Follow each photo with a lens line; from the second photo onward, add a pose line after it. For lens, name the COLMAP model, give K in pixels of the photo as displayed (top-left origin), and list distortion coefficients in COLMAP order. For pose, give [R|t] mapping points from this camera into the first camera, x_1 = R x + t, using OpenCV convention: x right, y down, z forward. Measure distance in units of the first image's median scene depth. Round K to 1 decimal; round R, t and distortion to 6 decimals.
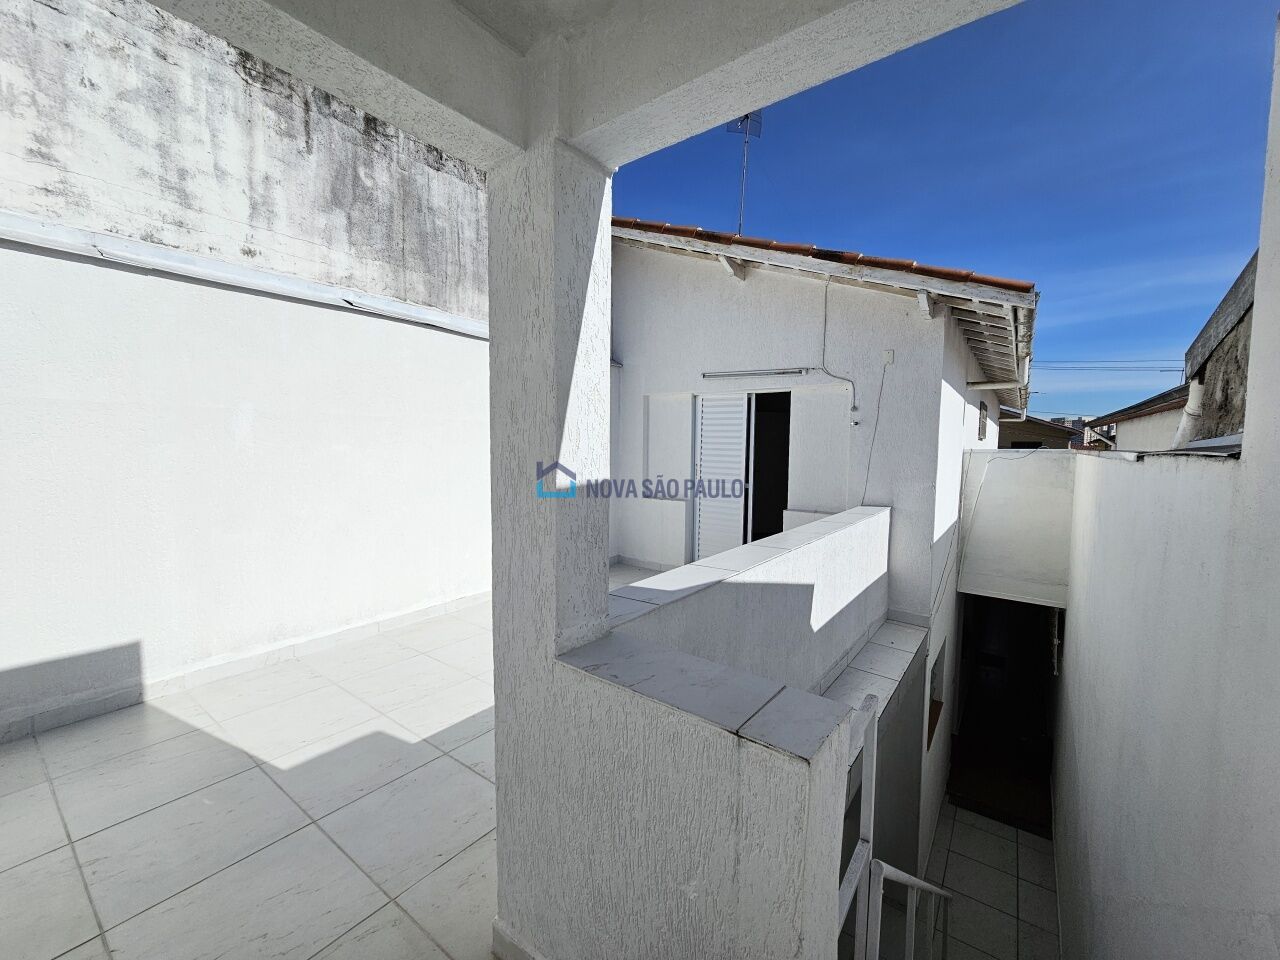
lens RADIAL K [[521.5, 0, 640.0], [0, 521.5, 480.0], [0, 0, 1]] dist [0.000001, -0.000292]
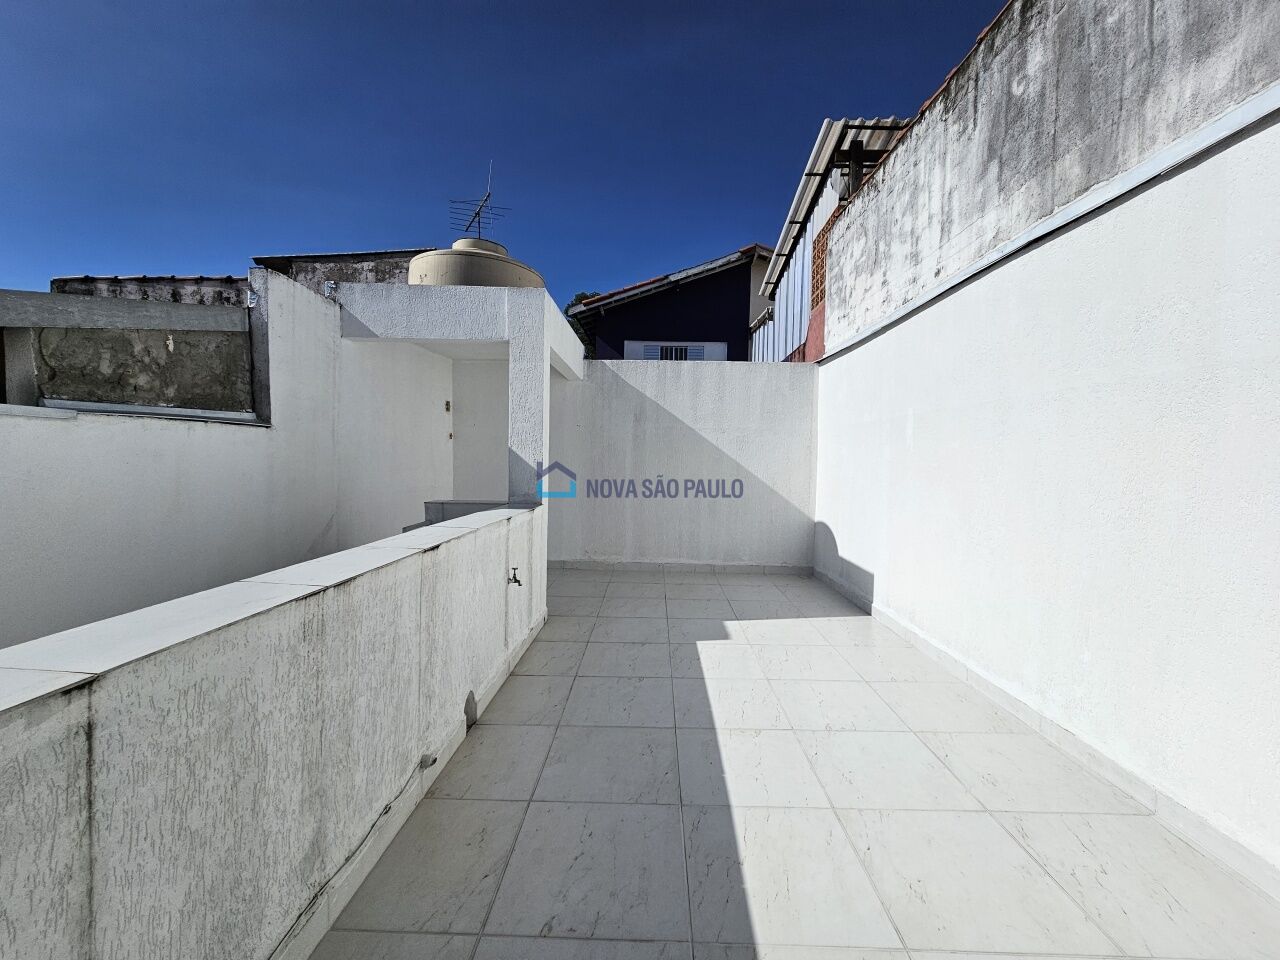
lens RADIAL K [[521.5, 0, 640.0], [0, 521.5, 480.0], [0, 0, 1]] dist [0.000001, -0.000292]
pose [[-0.819127, -0.004483, -0.573595, 0.344375], [-0.068804, 0.993518, 0.090492, -0.041638], [0.569471, 0.113590, -0.814125, 1.320052]]
